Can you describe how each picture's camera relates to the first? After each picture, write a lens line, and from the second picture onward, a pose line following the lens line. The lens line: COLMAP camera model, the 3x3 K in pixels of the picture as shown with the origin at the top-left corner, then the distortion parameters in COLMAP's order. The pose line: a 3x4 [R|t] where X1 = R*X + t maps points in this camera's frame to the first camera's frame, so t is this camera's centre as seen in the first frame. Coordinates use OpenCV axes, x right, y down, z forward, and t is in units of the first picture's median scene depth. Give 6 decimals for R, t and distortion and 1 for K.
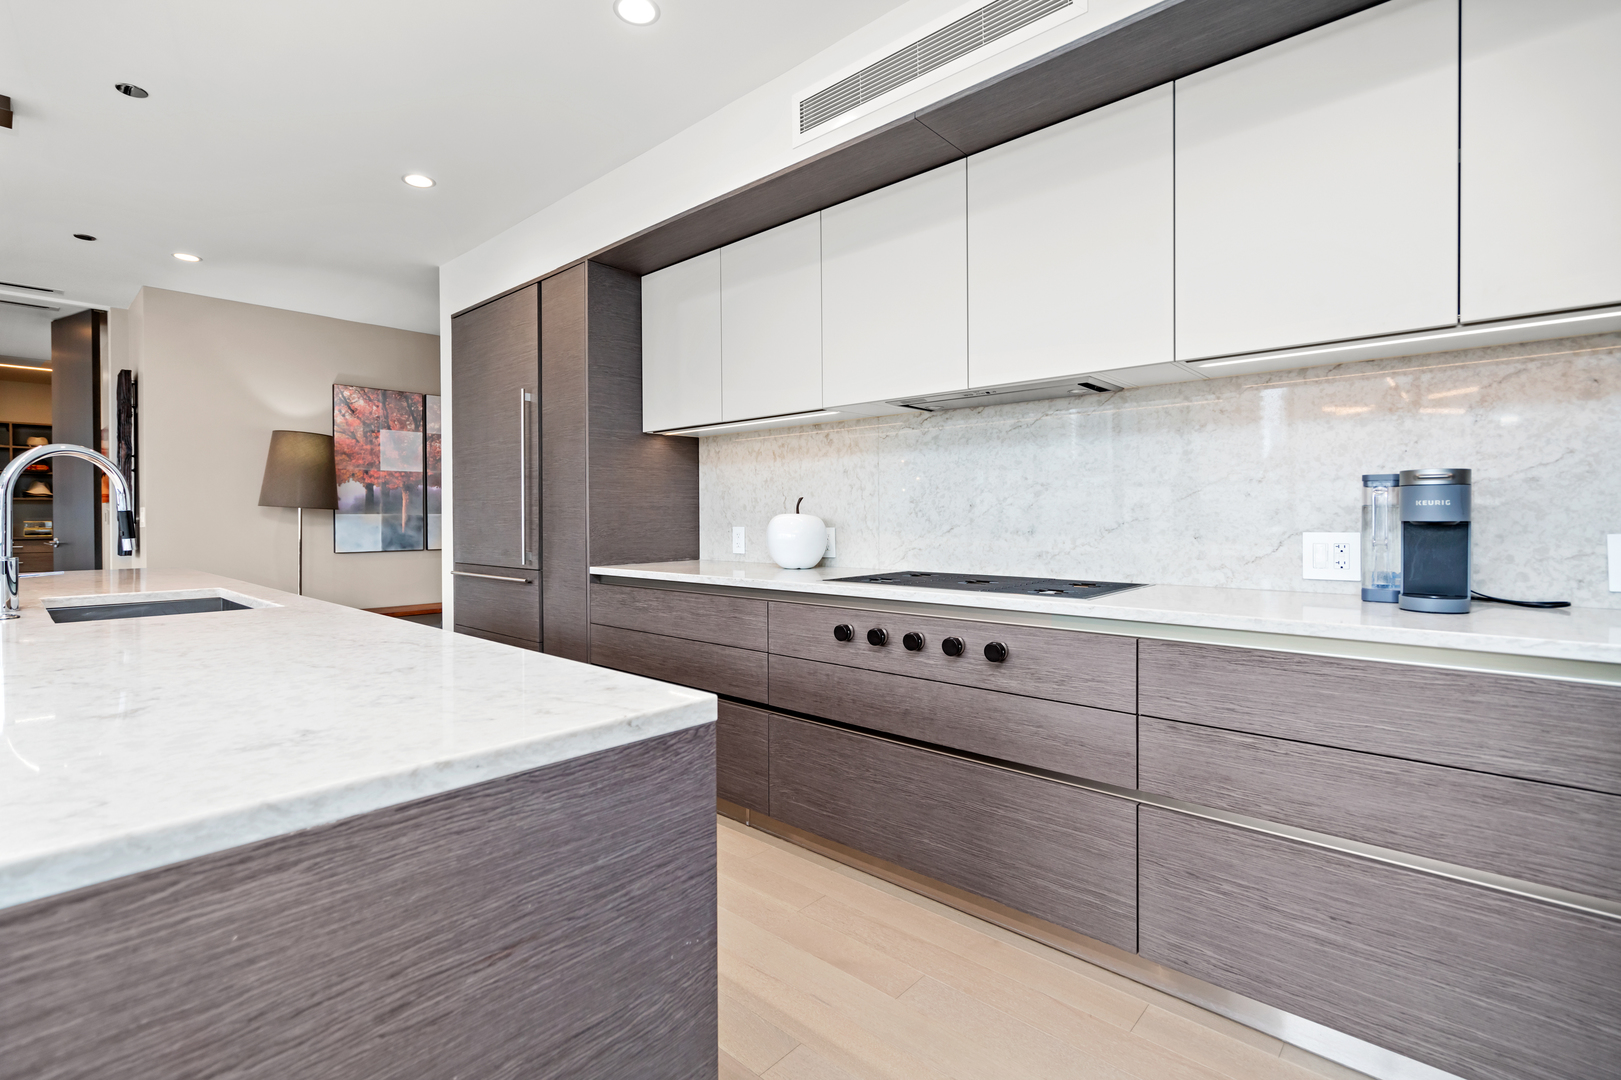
lens RADIAL K [[747.0, 0, 808.0], [0, 747.0, 523.2], [0, 0, 1]] dist [-0.003183, 0.000916]
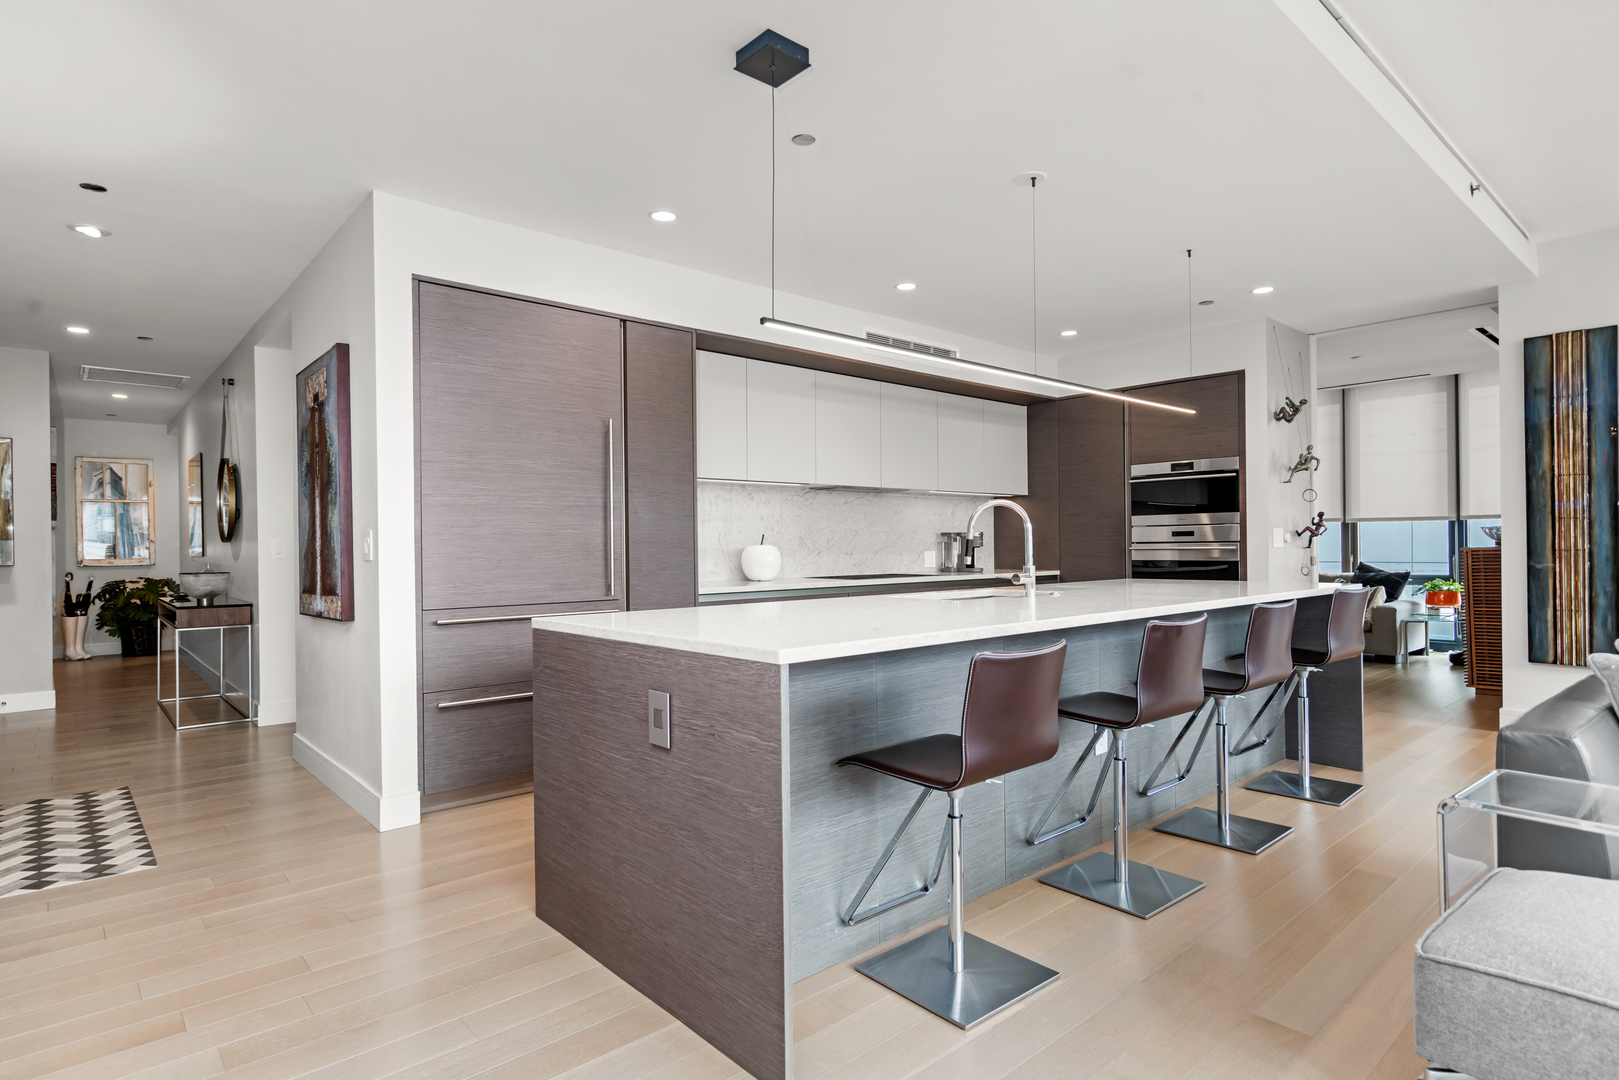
lens RADIAL K [[856.1, 0, 809.5], [0, 856.1, 540.0], [0, 0, 1]] dist [-0.000912, 0.000502]
pose [[0.101708, 0.010000, 0.994764, -1.889147], [0.018298, 0.999762, -0.011921, -0.000194], [-0.994646, 0.019415, 0.101501, 0.788175]]
